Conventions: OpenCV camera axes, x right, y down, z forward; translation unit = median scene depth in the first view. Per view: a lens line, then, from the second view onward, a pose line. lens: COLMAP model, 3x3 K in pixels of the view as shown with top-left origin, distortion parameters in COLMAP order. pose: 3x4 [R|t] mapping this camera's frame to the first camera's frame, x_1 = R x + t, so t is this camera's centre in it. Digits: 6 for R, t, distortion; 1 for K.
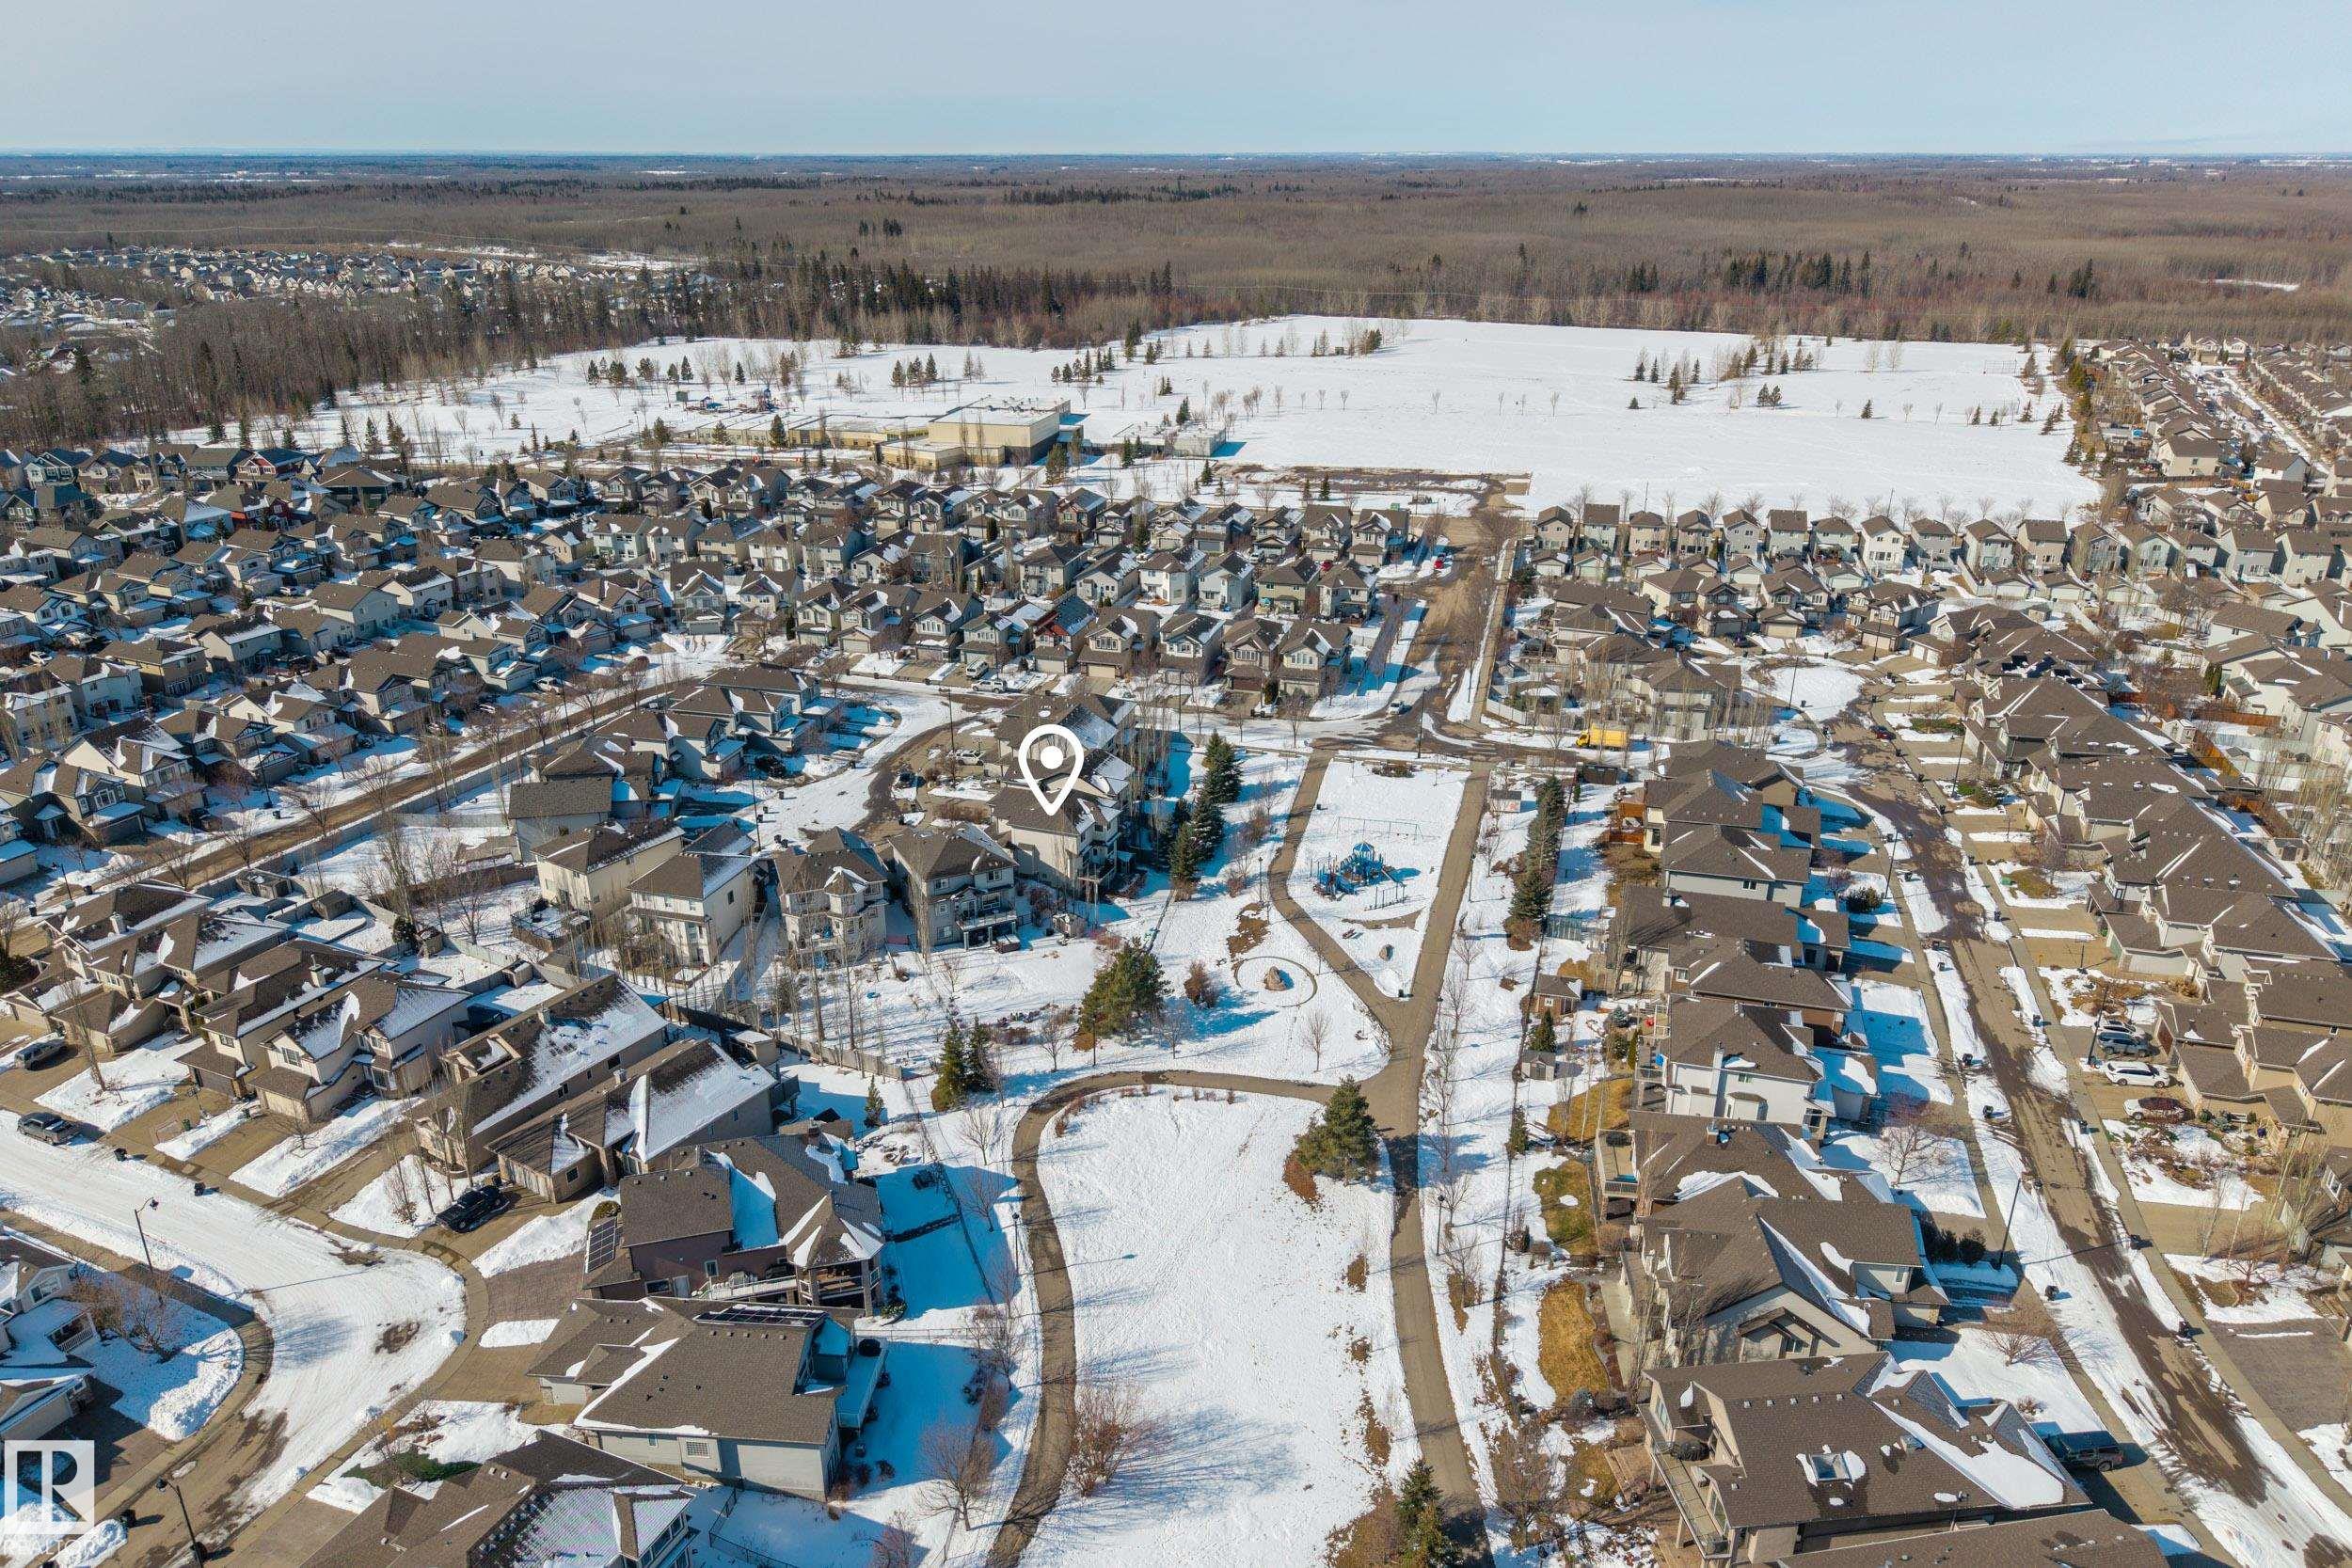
lens RADIAL K [[1628.0, 0, 1181.3], [0, 1628.0, 724.2], [0, 0, 1]] dist [0.007346, -0.008374]
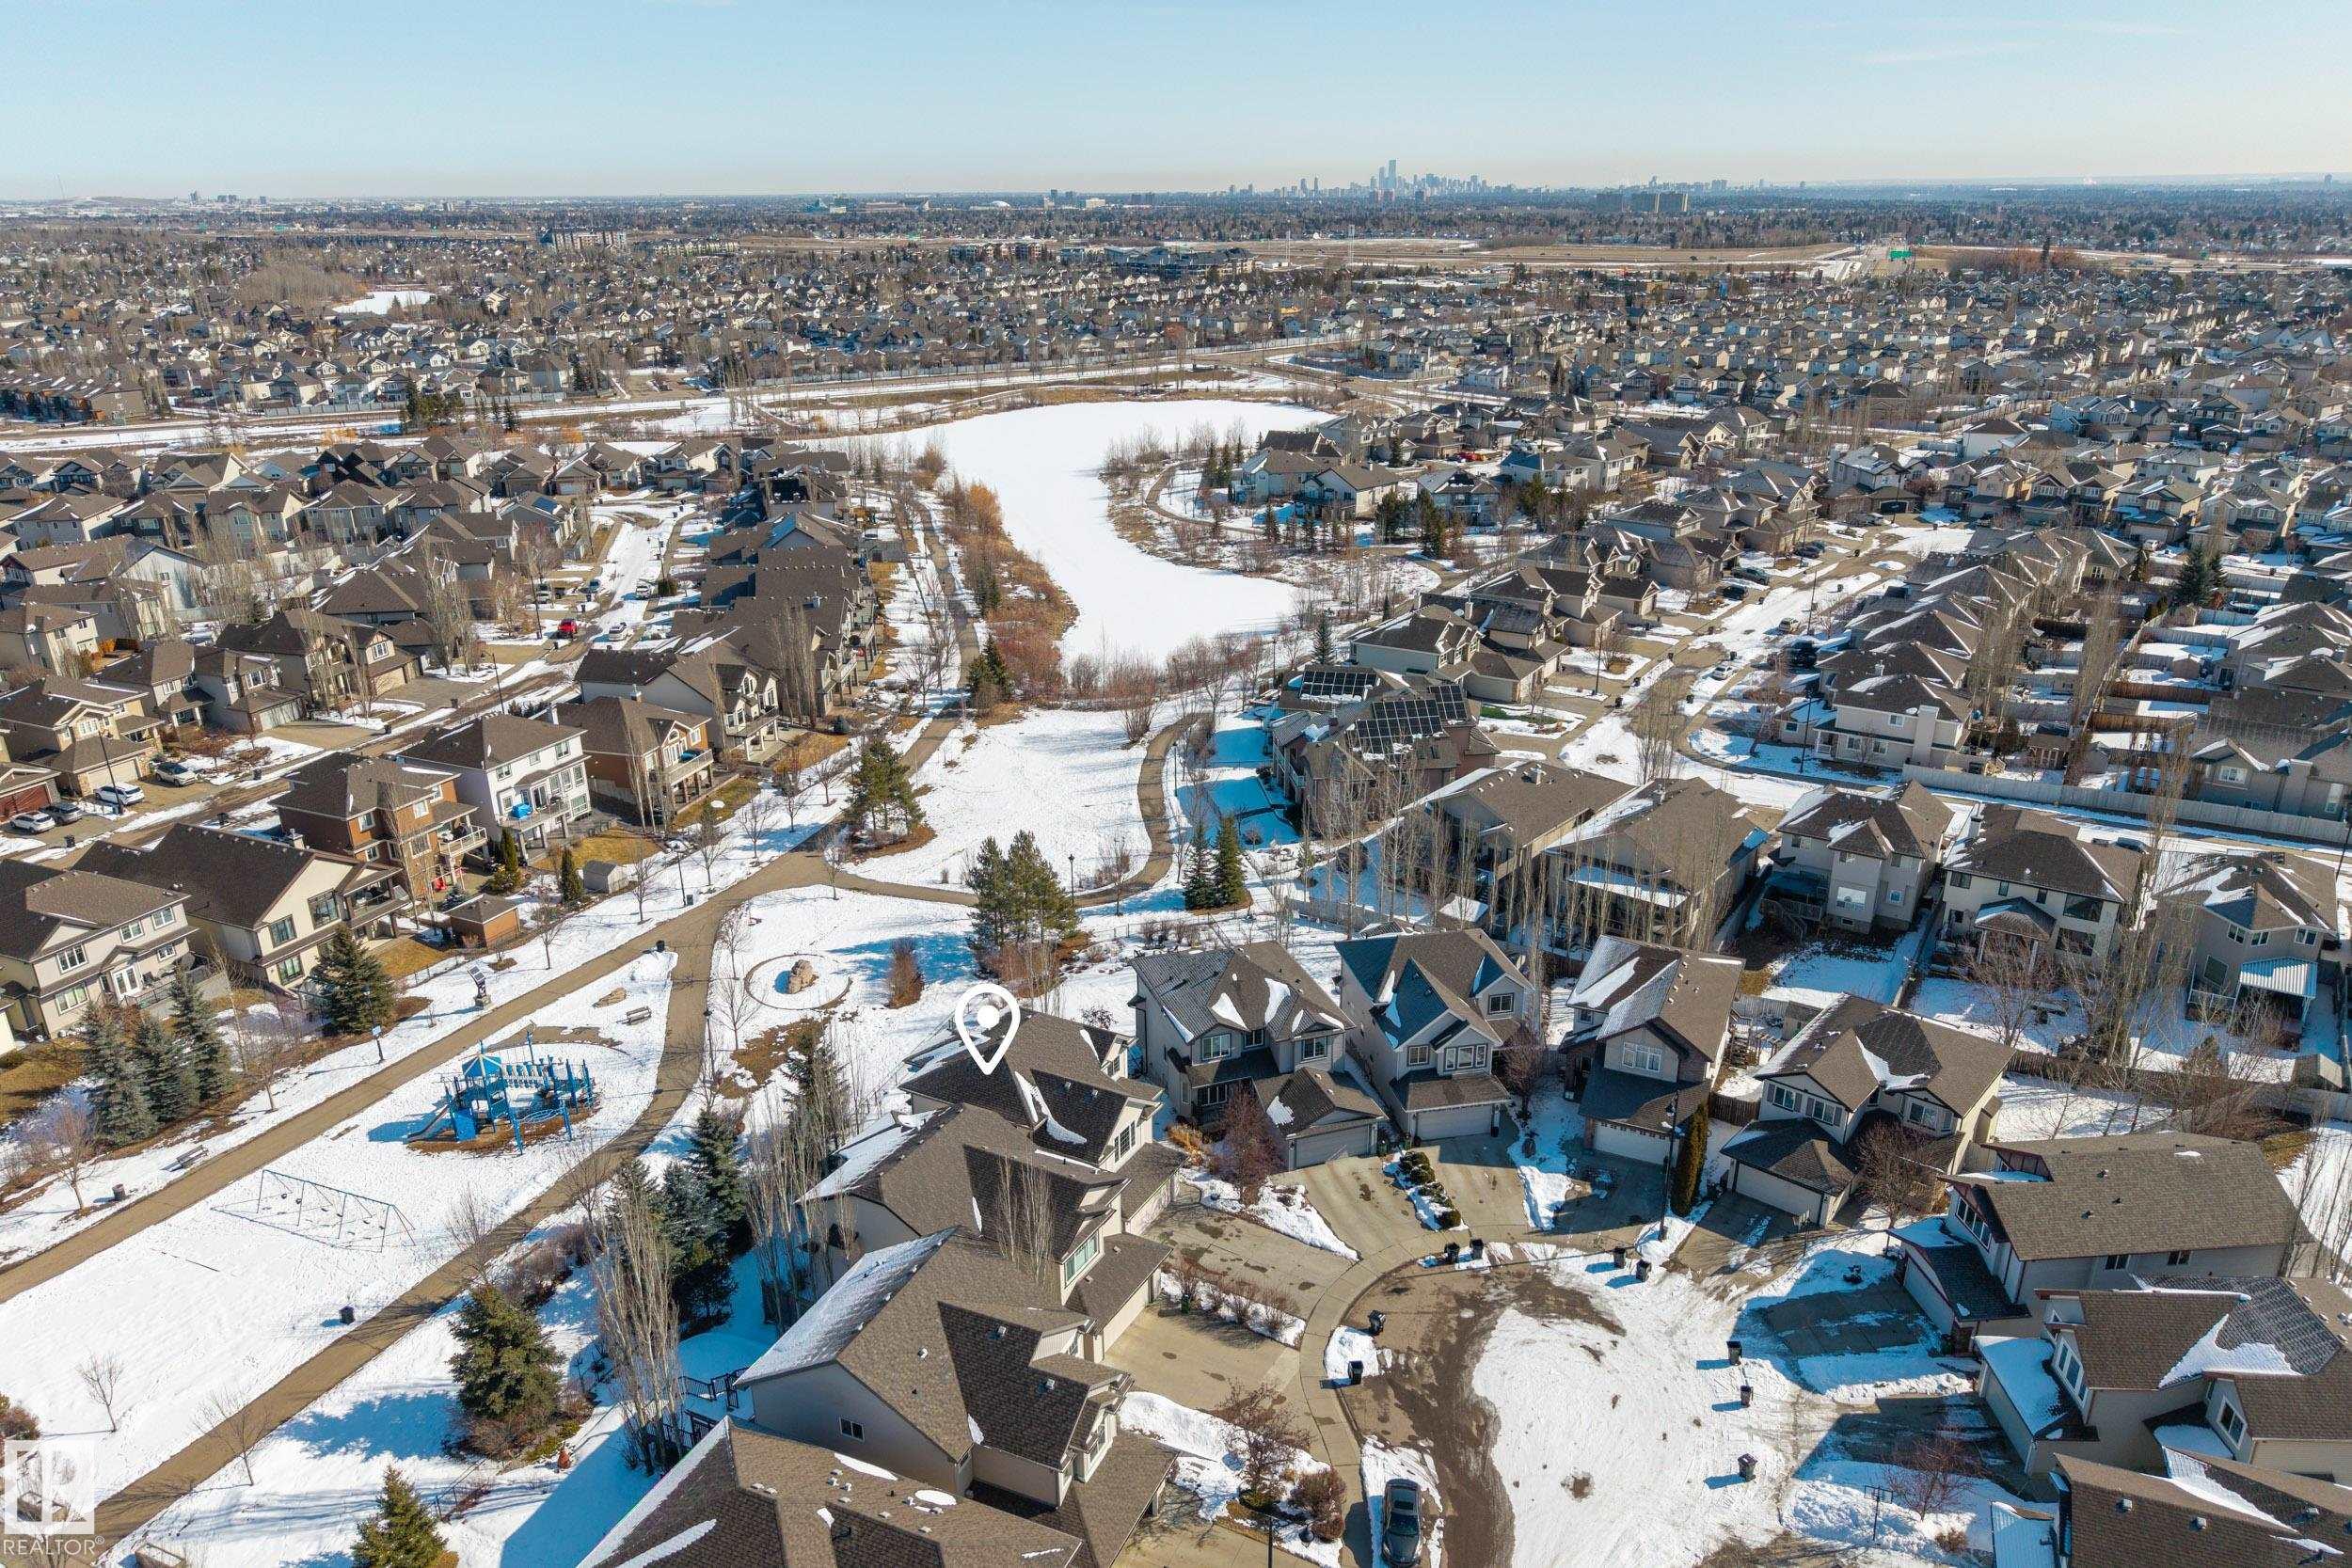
lens RADIAL K [[1628.0, 0, 1181.3], [0, 1628.0, 724.2], [0, 0, 1]] dist [0.007346, -0.008374]
pose [[-0.989718, -0.027132, 0.140439, -0.198694], [0.063478, 0.796543, 0.601241, -0.340930], [-0.128178, 0.603973, -0.786630, 1.380540]]
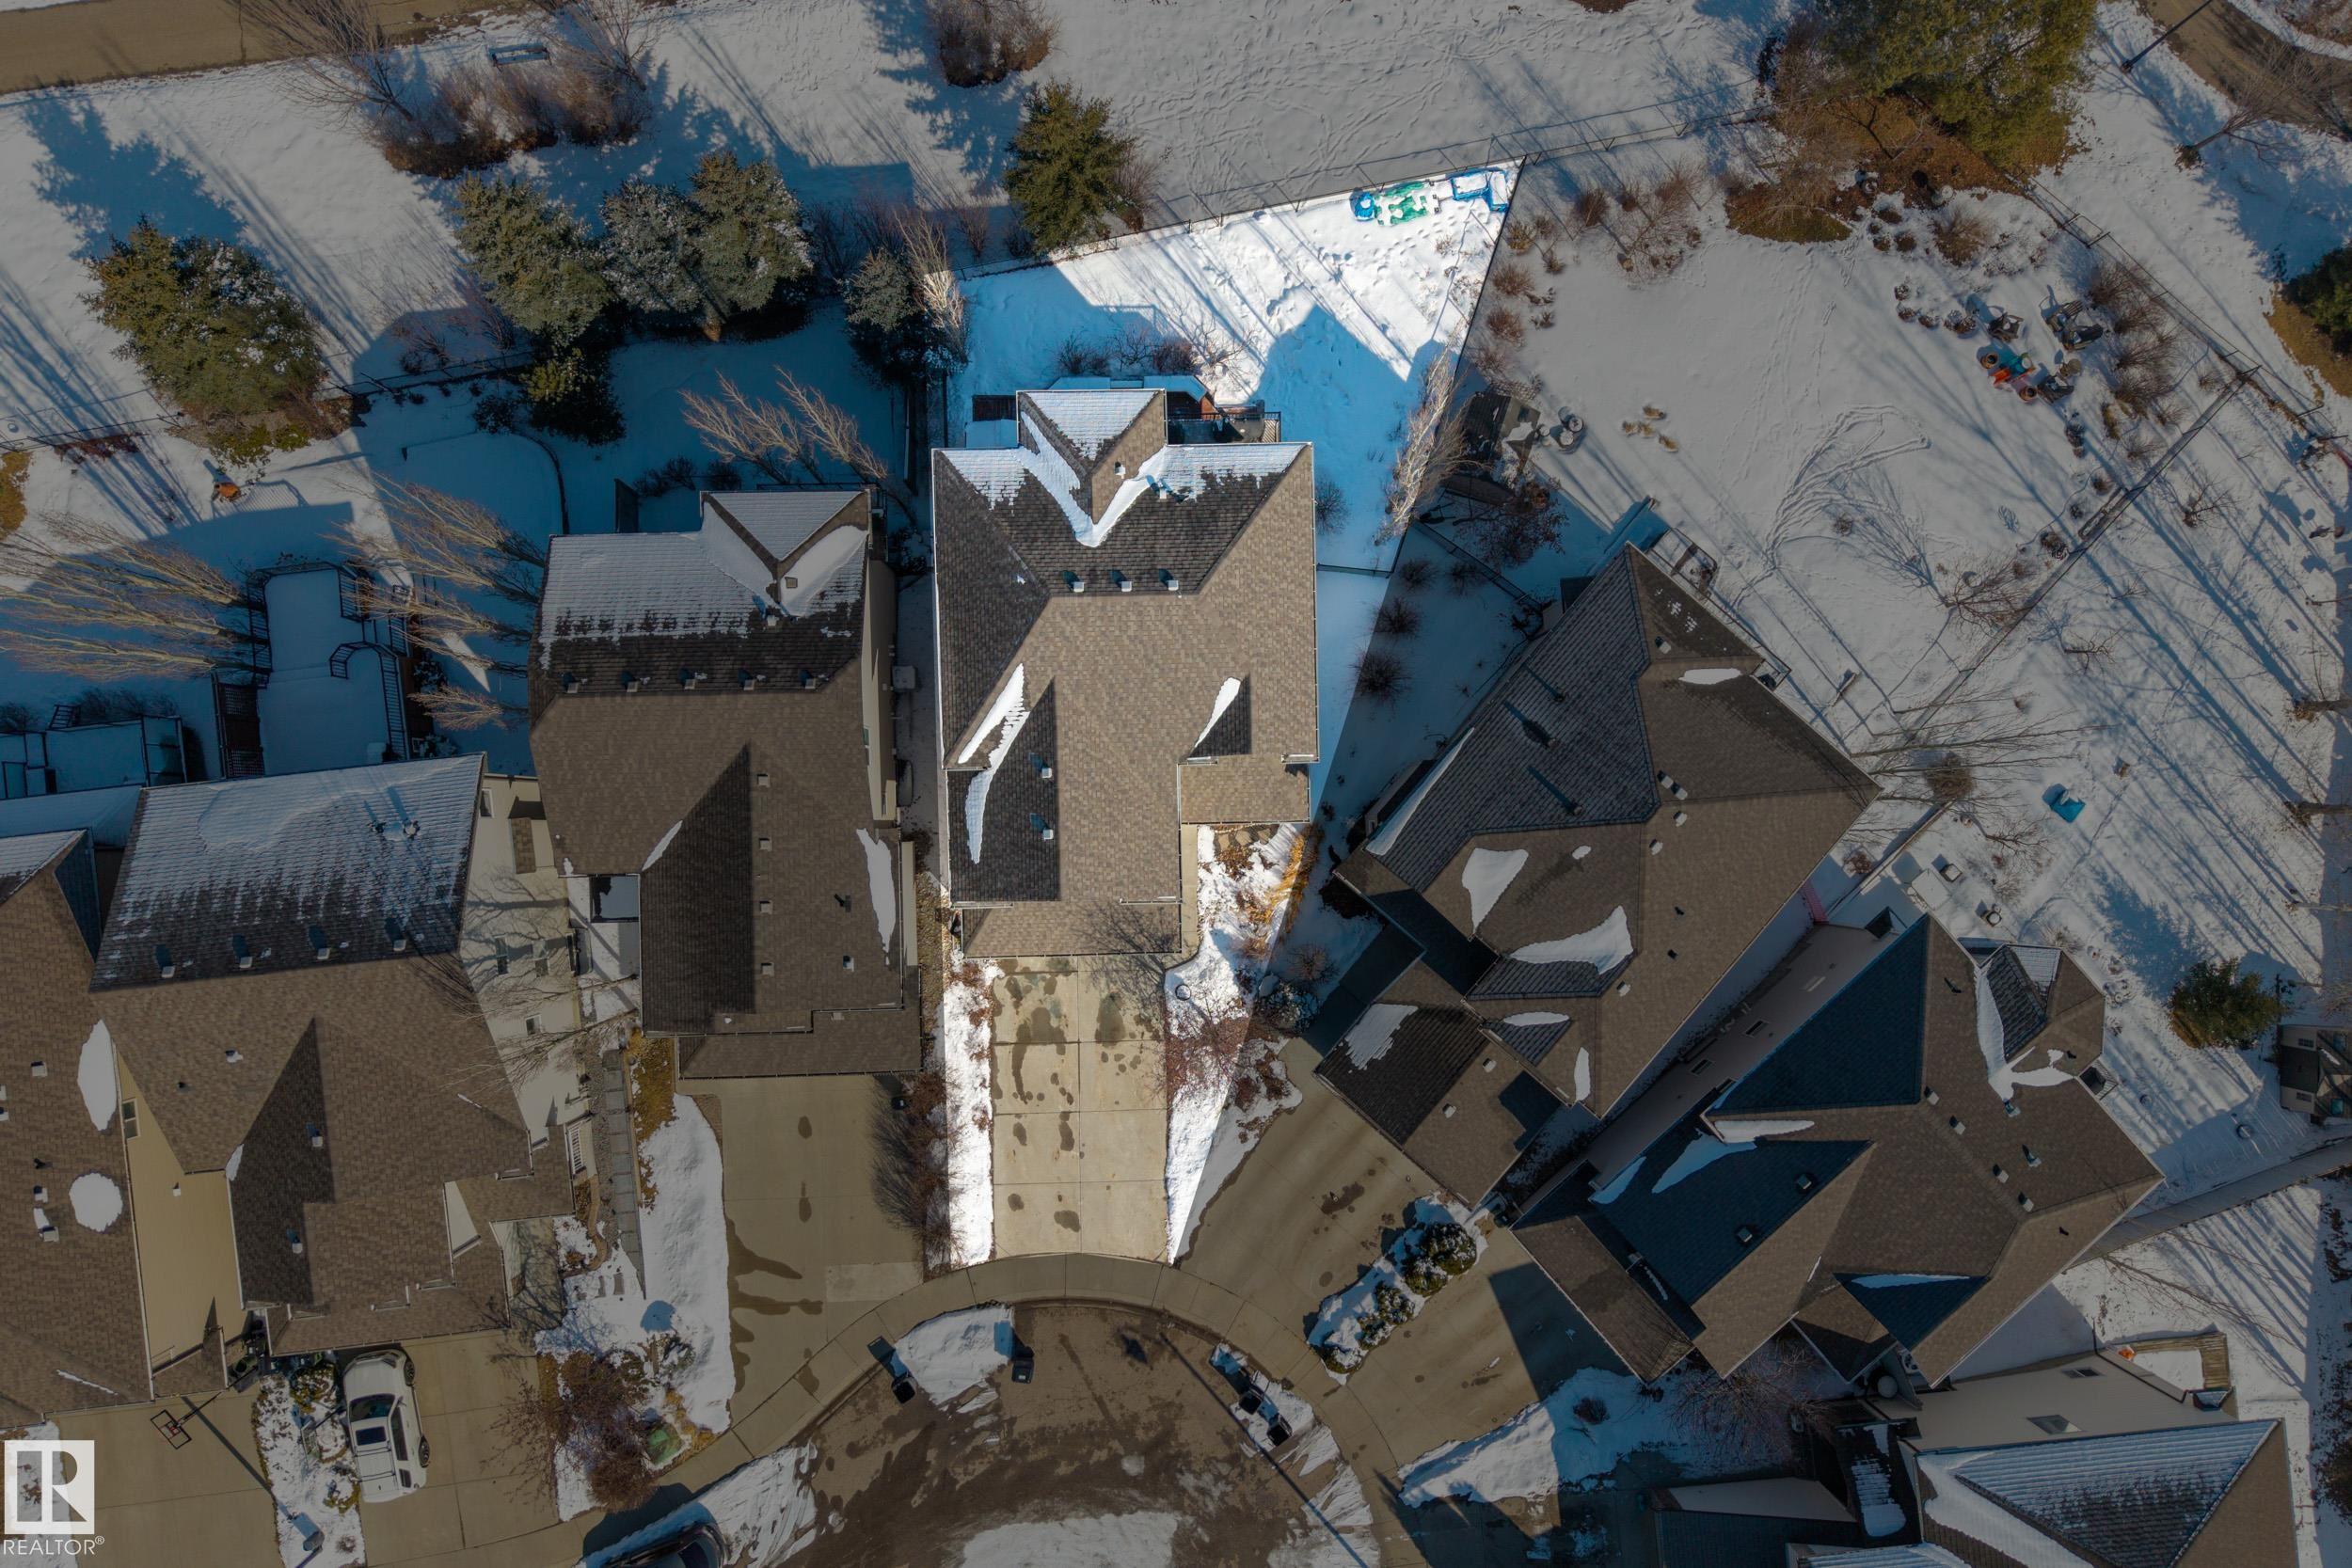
lens RADIAL K [[1603.5, 0, 1168.3], [0, 1603.5, 820.5], [0, 0, 1]] dist [0.008945, -0.005021]
pose [[-0.378234, -0.925708, 0.002080, -0.112251], [0.290939, -0.116741, 0.949593, -0.189854], [-0.878802, 0.359774, 0.313480, 0.968080]]
